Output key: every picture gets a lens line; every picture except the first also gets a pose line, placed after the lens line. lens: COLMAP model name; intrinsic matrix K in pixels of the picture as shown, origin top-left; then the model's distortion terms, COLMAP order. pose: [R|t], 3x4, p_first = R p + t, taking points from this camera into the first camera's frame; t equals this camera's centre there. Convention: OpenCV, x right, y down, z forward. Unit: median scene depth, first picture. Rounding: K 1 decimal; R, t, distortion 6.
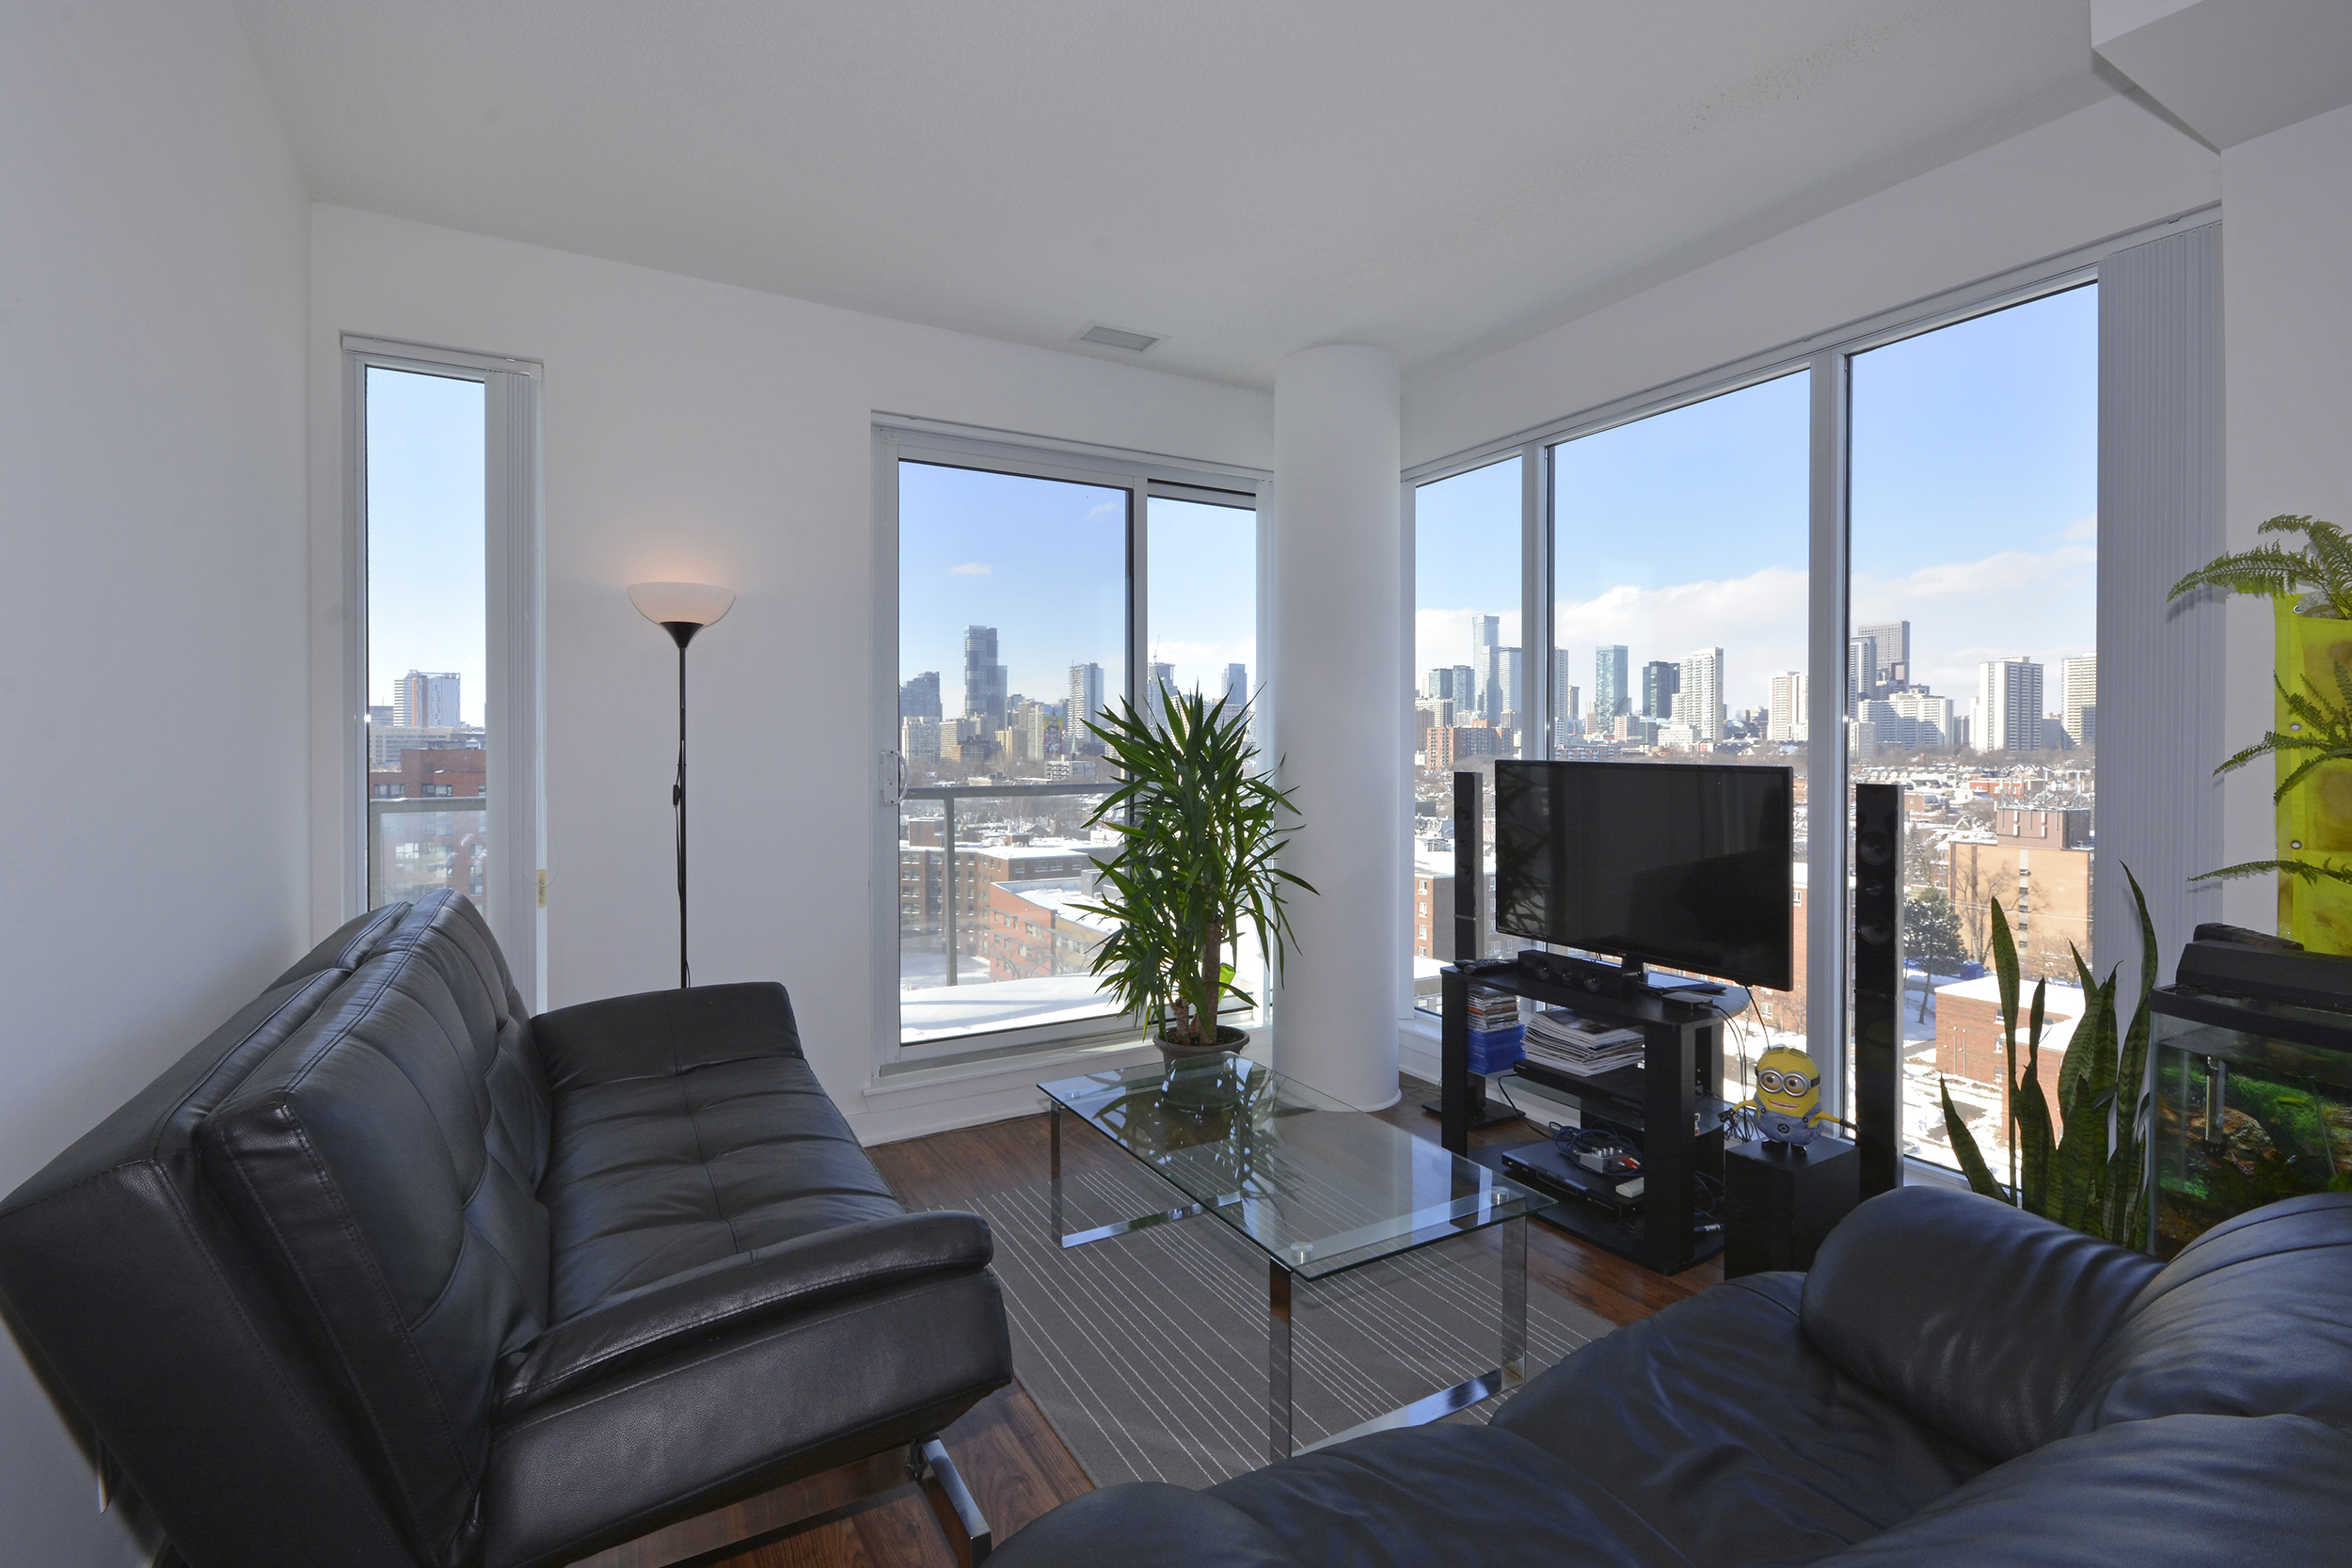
lens RADIAL K [[1056.3, 0, 1176.0], [0, 1056.3, 784.0], [0, 0, 1]] dist [-0.050744, -0.000033]
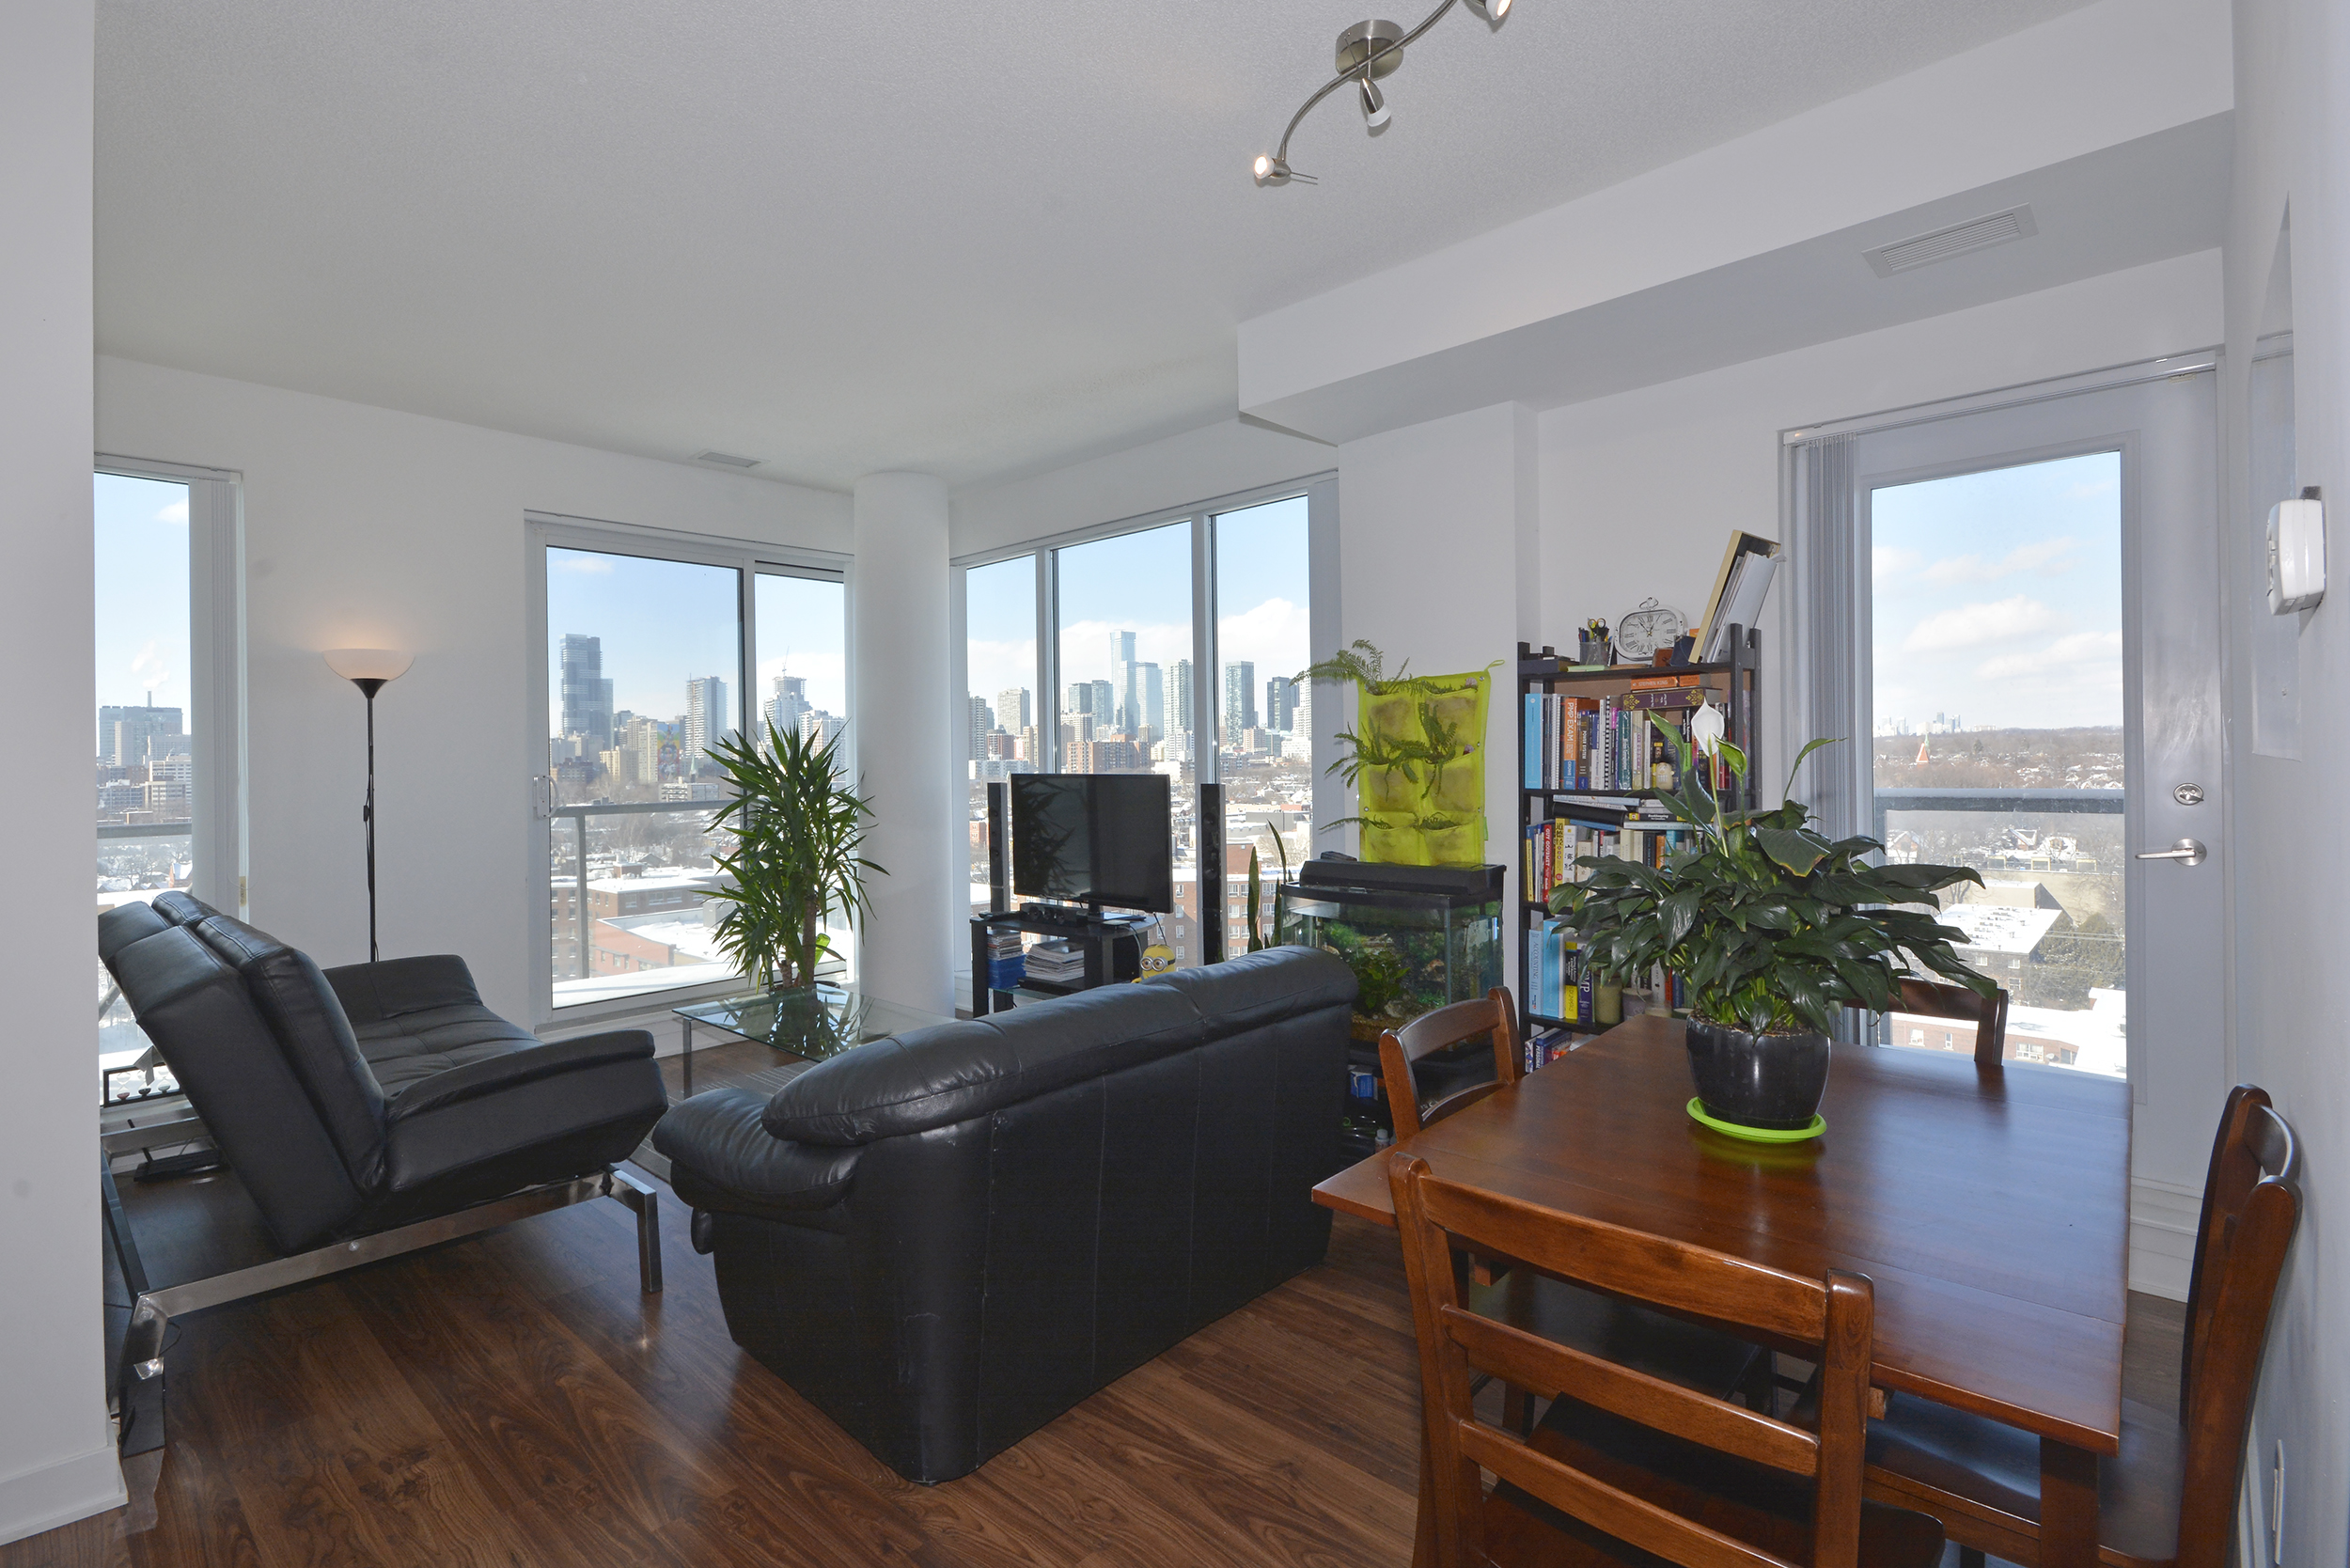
lens RADIAL K [[1093.9, 0, 1109.6], [0, 1093.9, 762.1], [0, 0, 1]] dist [0.002386, 0.000093]
pose [[0.964214, -0.015919, 0.264649, 0.035540], [0.025473, 0.999140, -0.032710, 0.011741], [-0.263900, 0.038281, 0.963790, -0.420899]]
